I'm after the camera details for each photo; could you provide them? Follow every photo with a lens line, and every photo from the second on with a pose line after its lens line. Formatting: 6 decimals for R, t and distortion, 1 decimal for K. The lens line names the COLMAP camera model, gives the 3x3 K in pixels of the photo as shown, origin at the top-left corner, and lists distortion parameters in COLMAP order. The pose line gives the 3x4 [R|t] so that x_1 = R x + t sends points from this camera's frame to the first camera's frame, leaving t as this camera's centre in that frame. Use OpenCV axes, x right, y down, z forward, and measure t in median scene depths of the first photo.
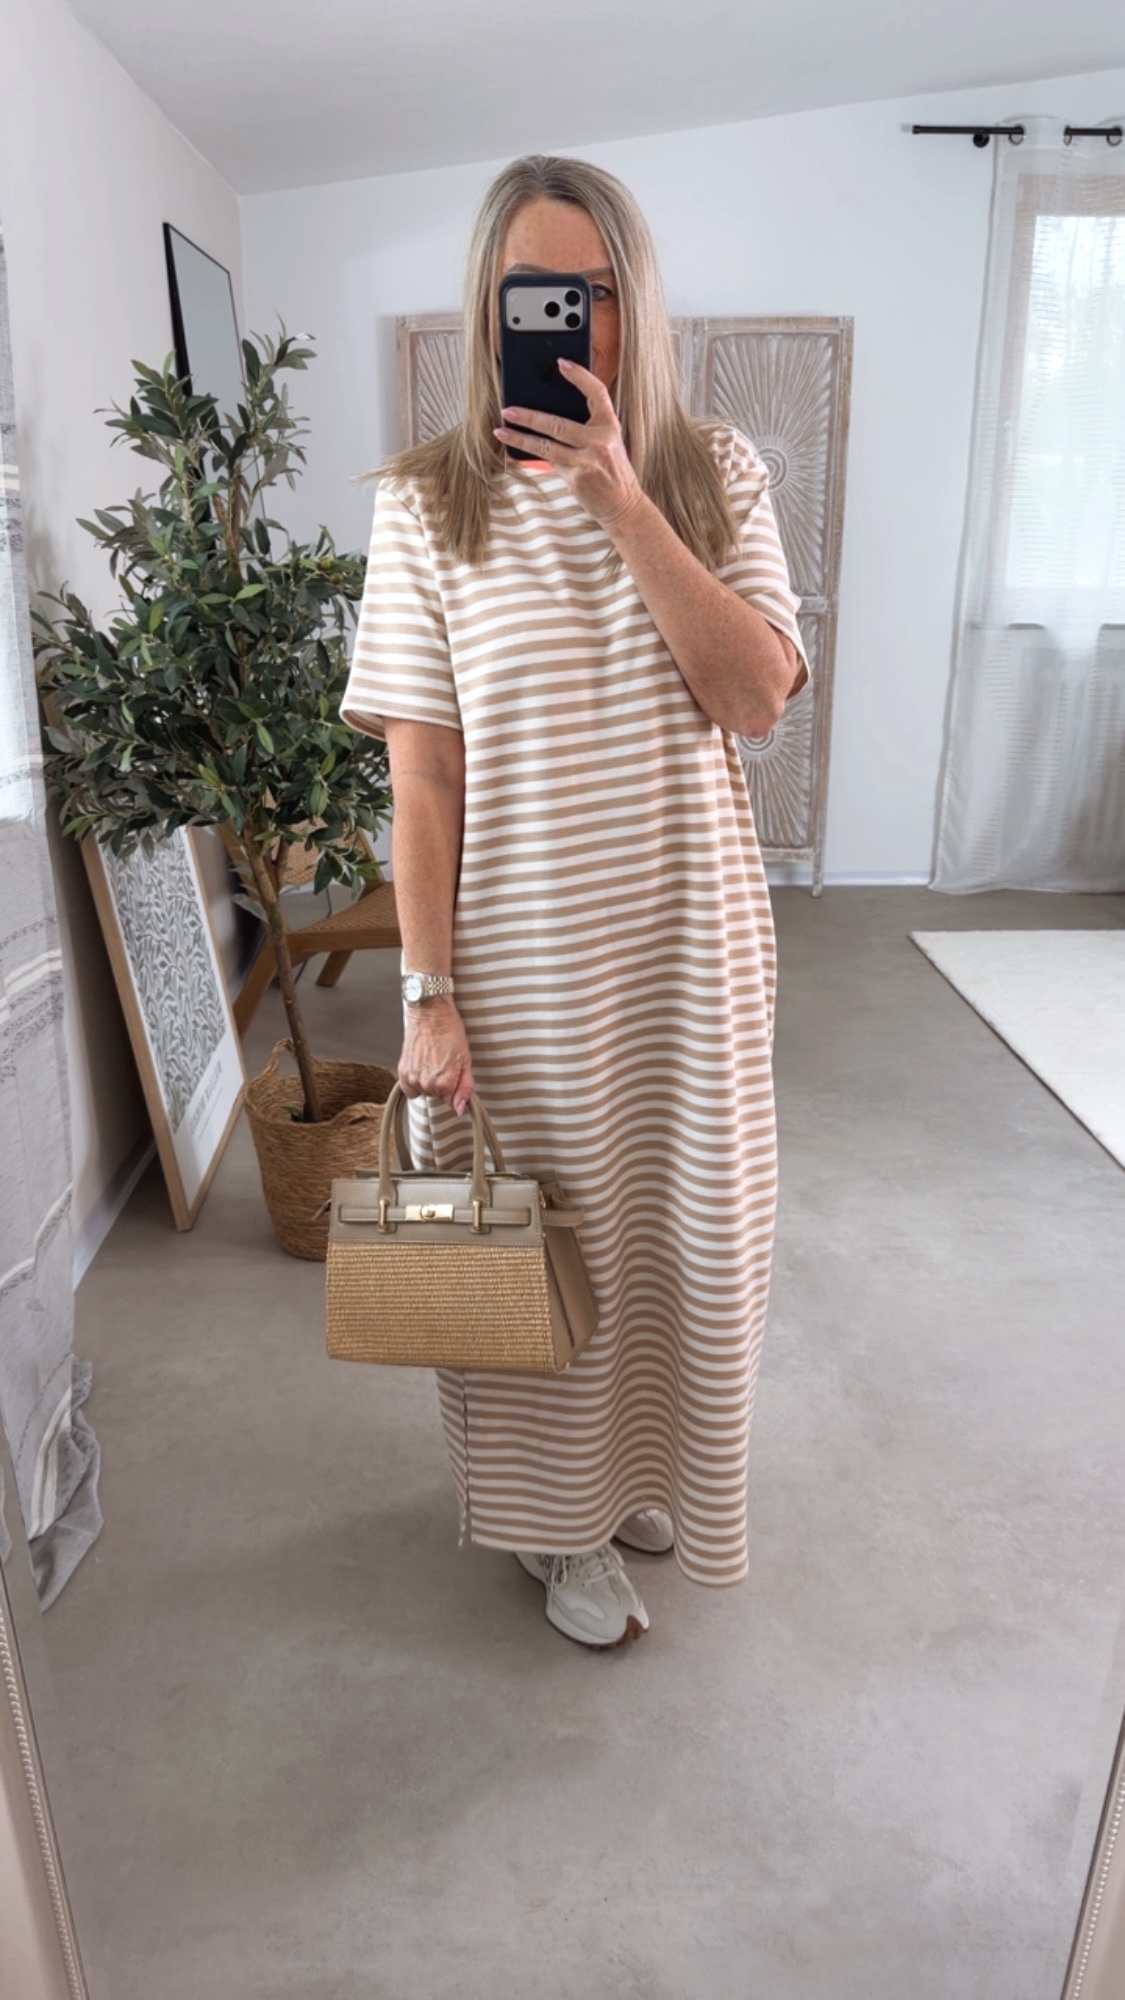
lens RADIAL K [[1453.1, 0, 560.6], [0, 1453.1, 1001.8], [0, 0, 1]] dist [0.035406, -0.075966]
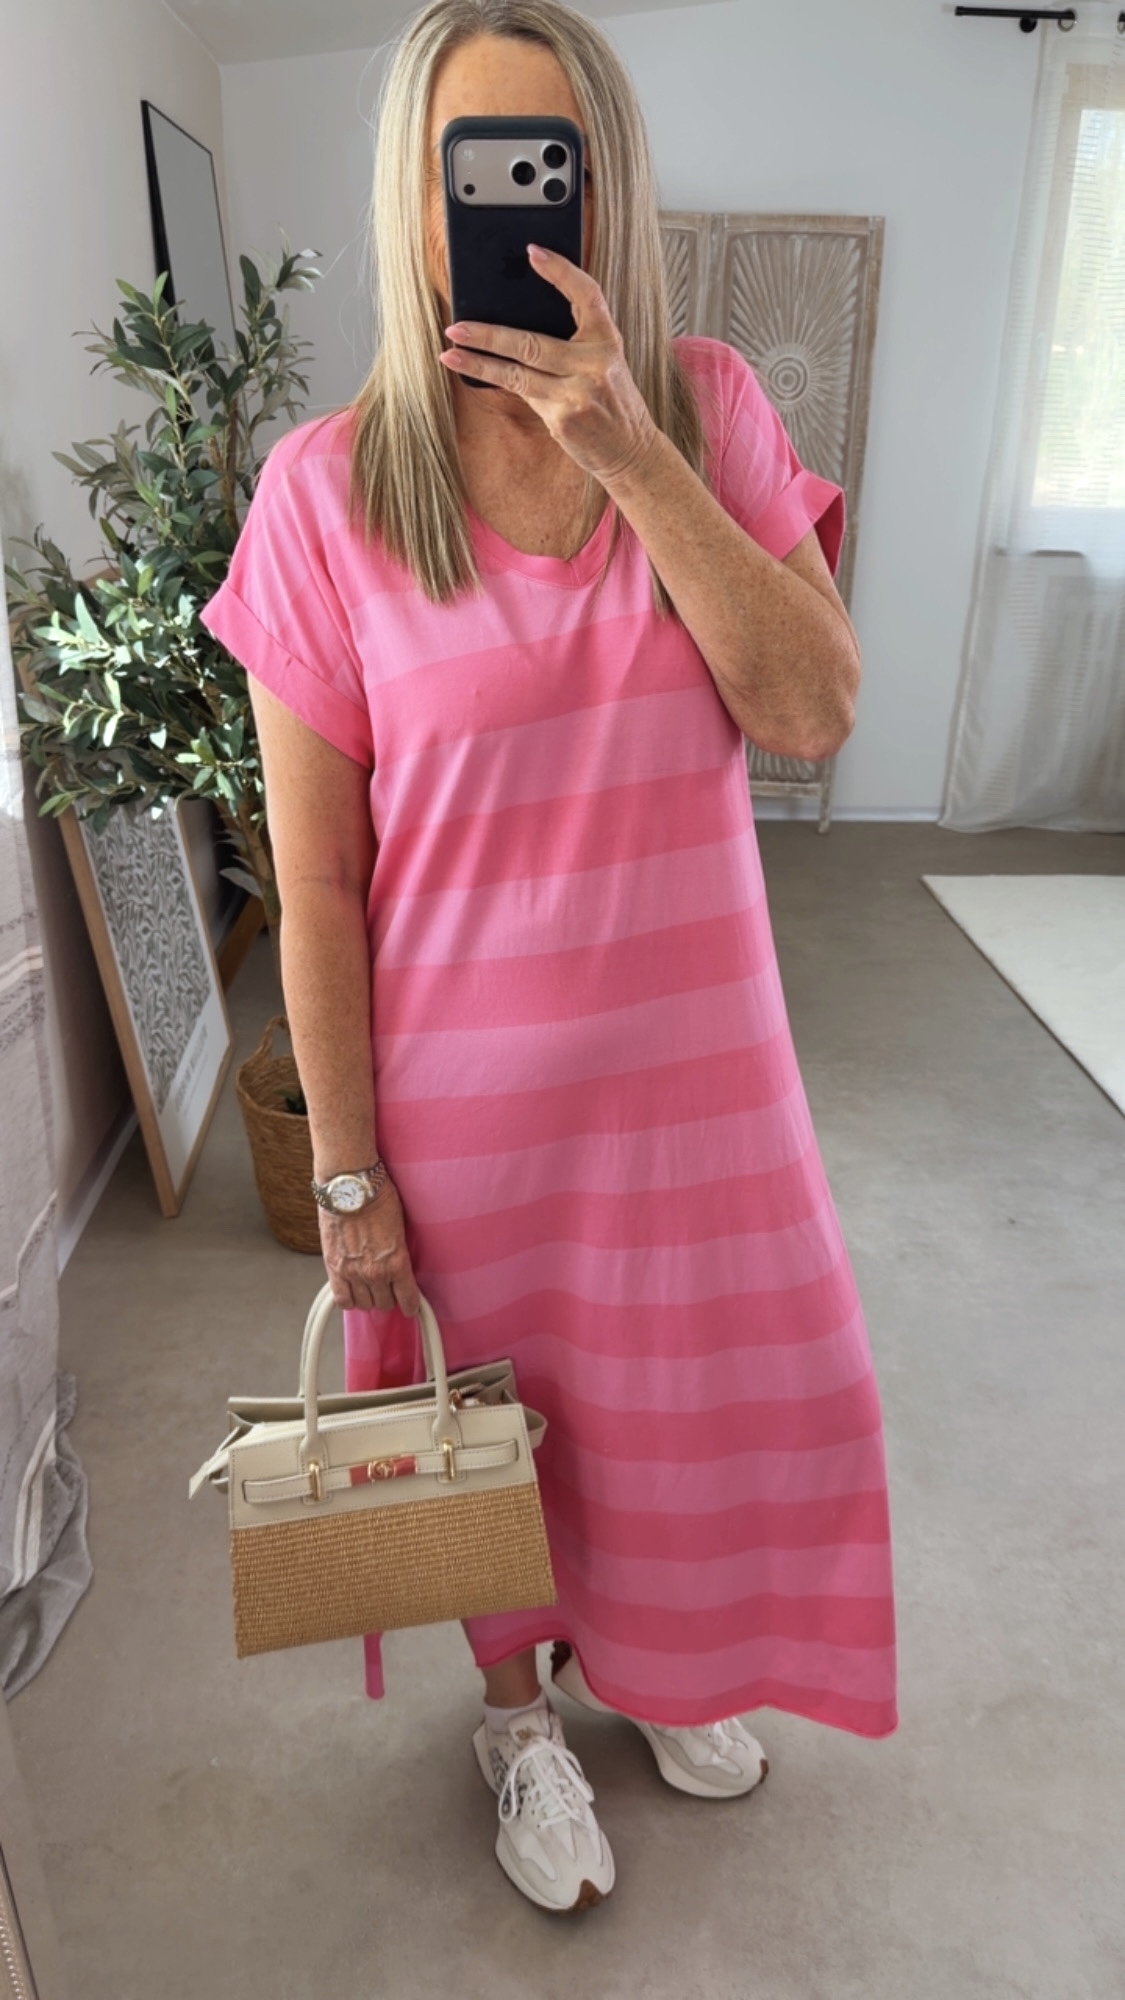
lens RADIAL K [[1471.3, 0, 552.2], [0, 1471.3, 1002.8], [0, 0, 1]] dist [-0.002803, -0.026846]
pose [[0.999821, 0.014115, 0.012608, -0.032219], [-0.014941, 0.997574, 0.067992, -0.061413], [-0.011617, -0.068169, 0.997606, 0.075371]]
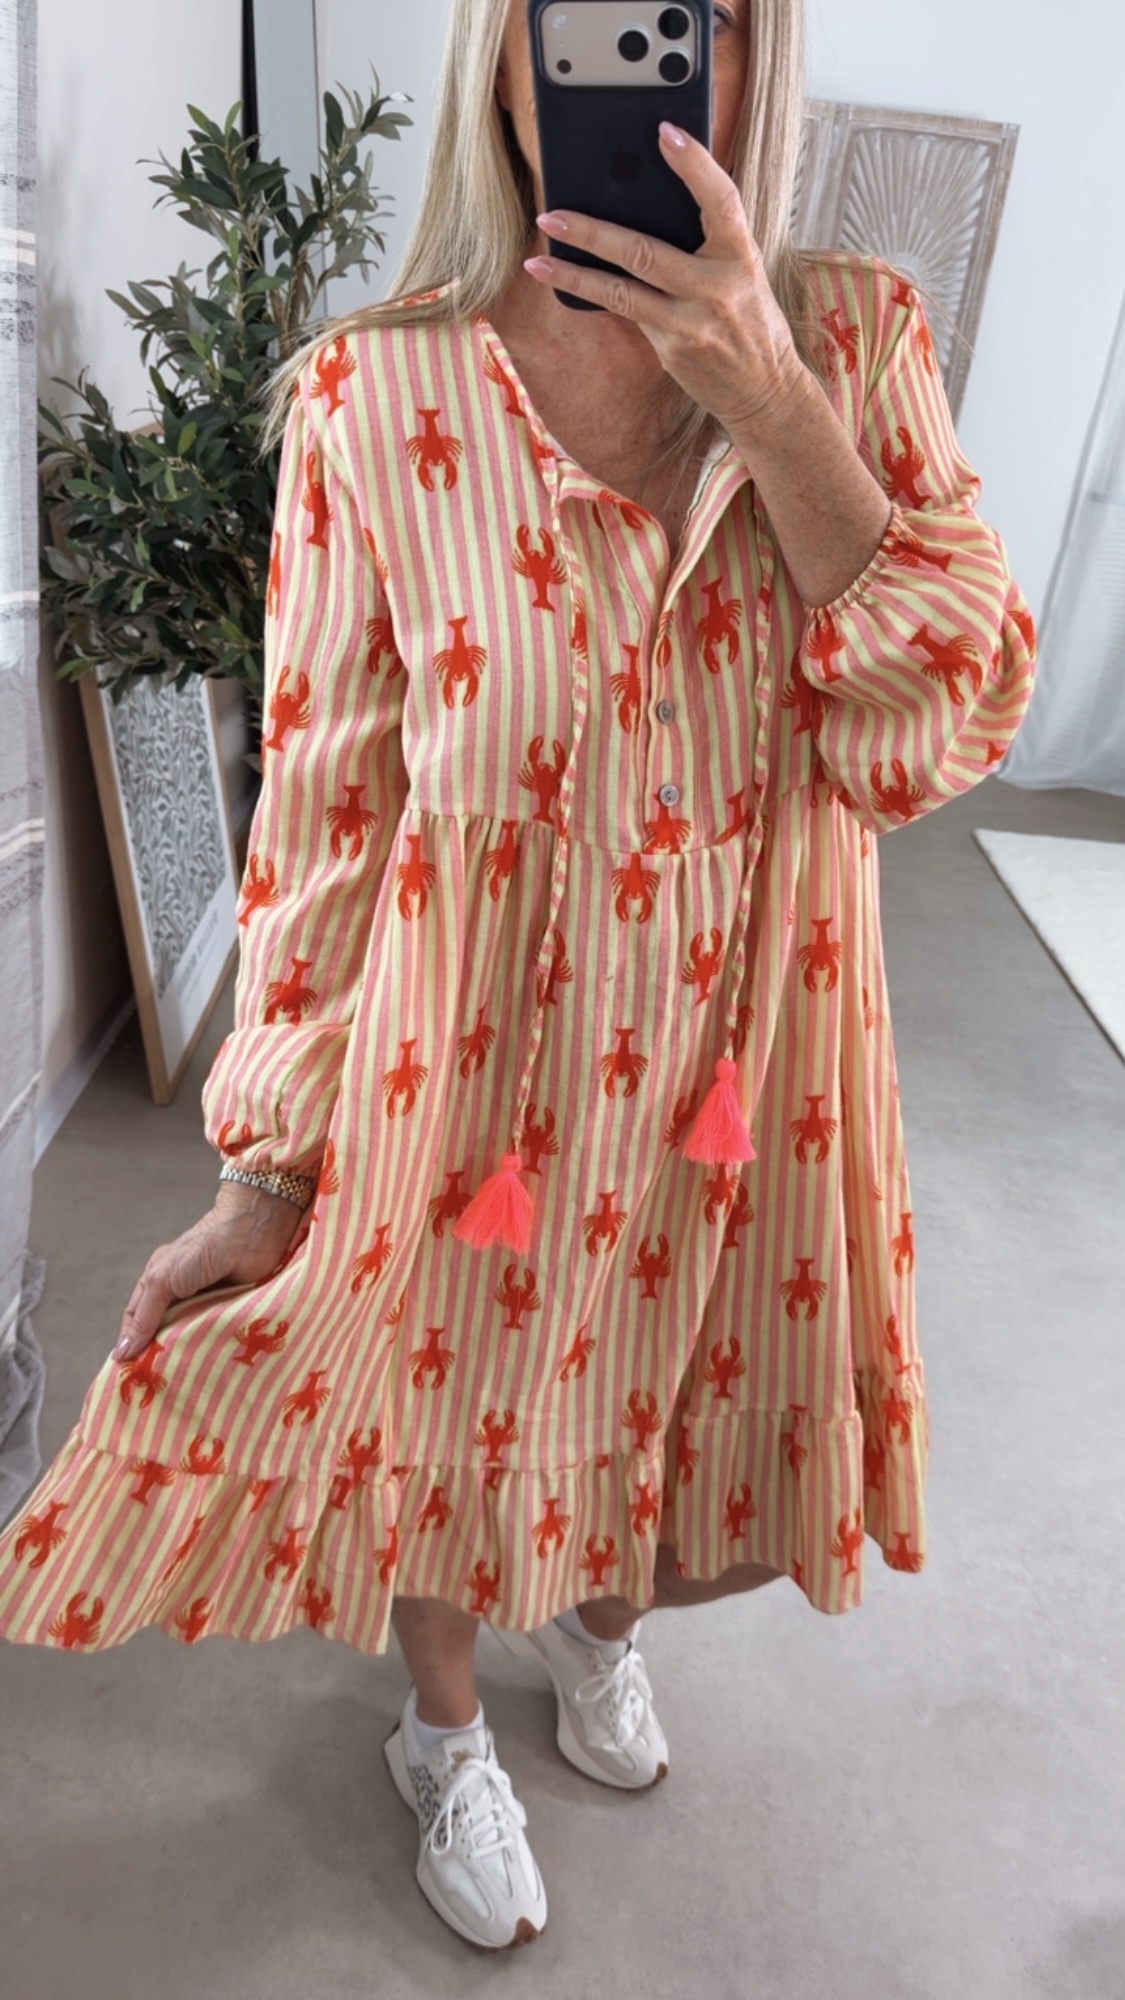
lens RADIAL K [[1488.8, 0, 557.5], [0, 1488.8, 998.7], [0, 0, 1]] dist [-0.017795, -0.005269]
pose [[0.992652, 0.120929, 0.004356, -0.029728], [-0.120480, 0.984320, 0.128832, -0.072848], [0.011292, -0.128411, 0.991657, 0.111021]]
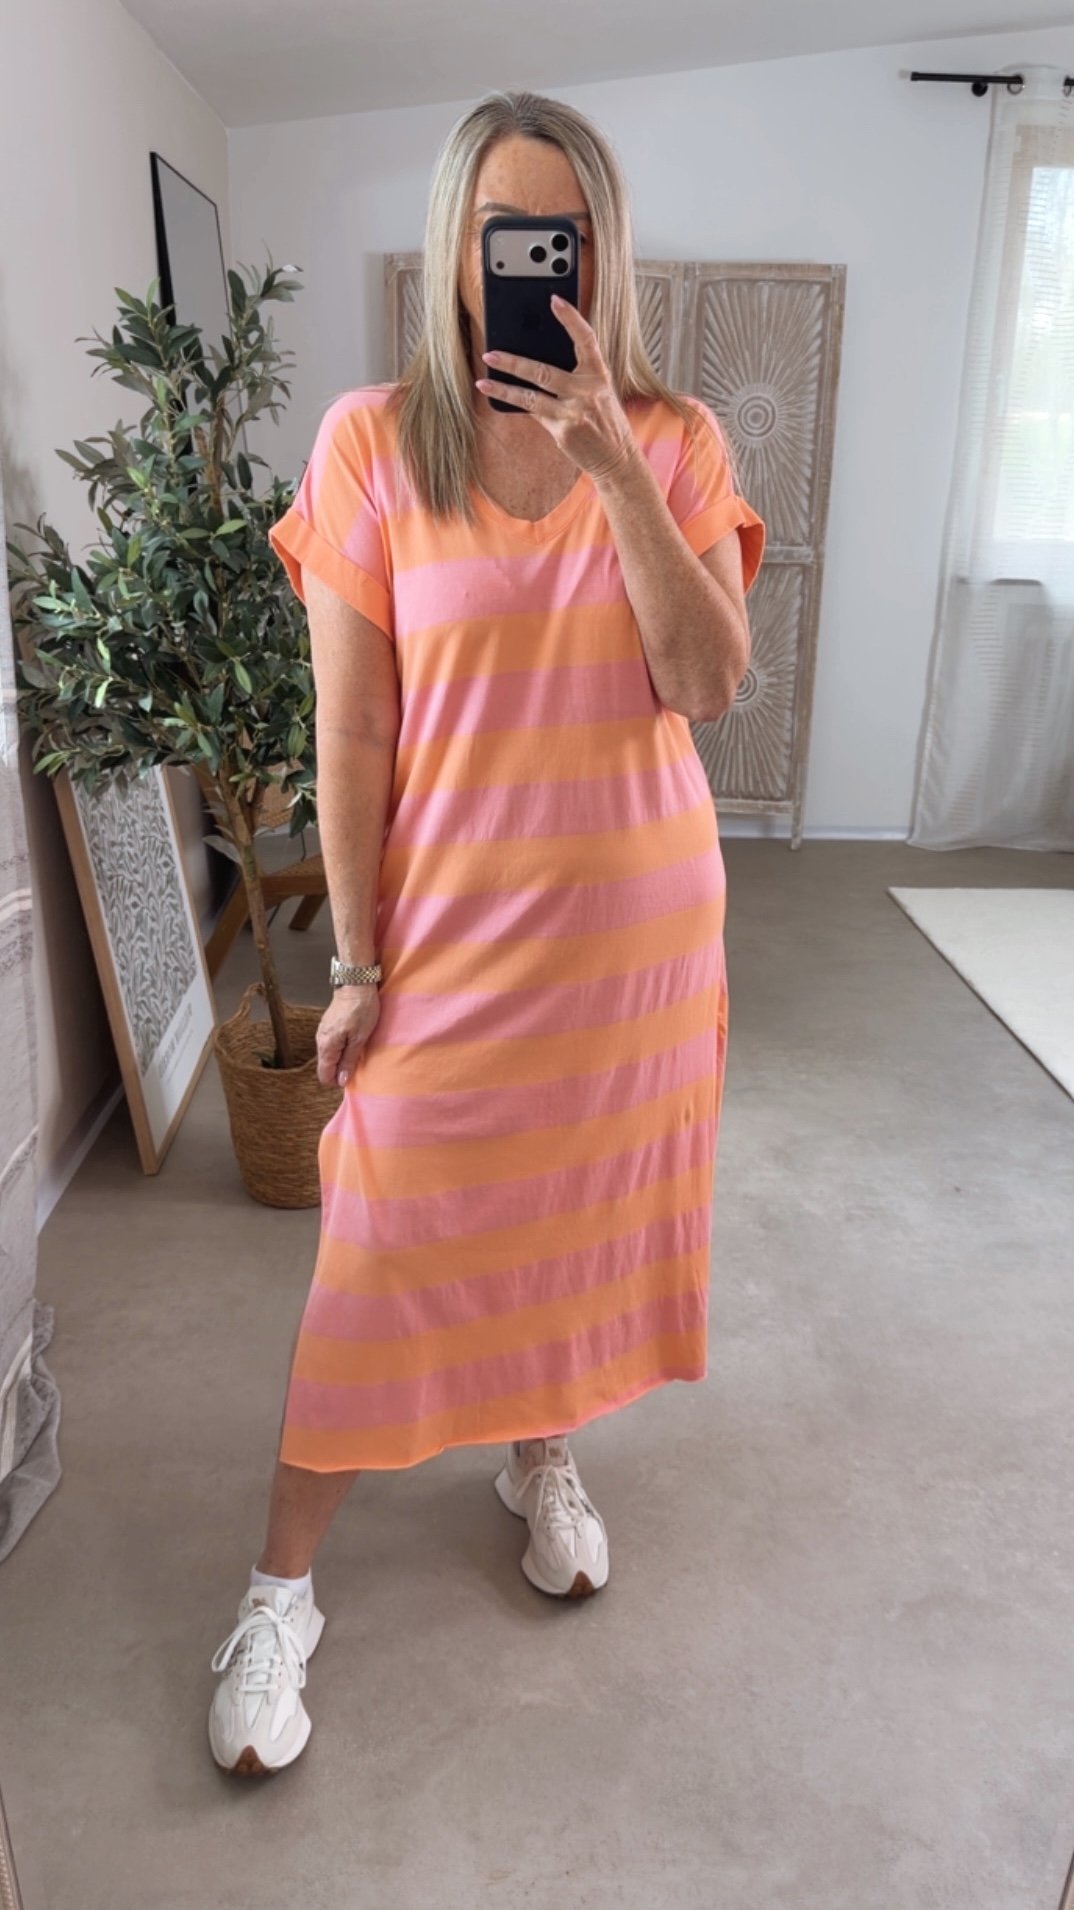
lens RADIAL K [[1454.6, 0, 536.0], [0, 1454.6, 957.6], [0, 0, 1]] dist [0.038211, -0.081067]
pose [[0.999766, 0.021532, 0.002052, -0.003337], [-0.021544, 0.999751, 0.005789, -0.002042], [-0.001926, -0.005832, 0.999981, 0.015004]]
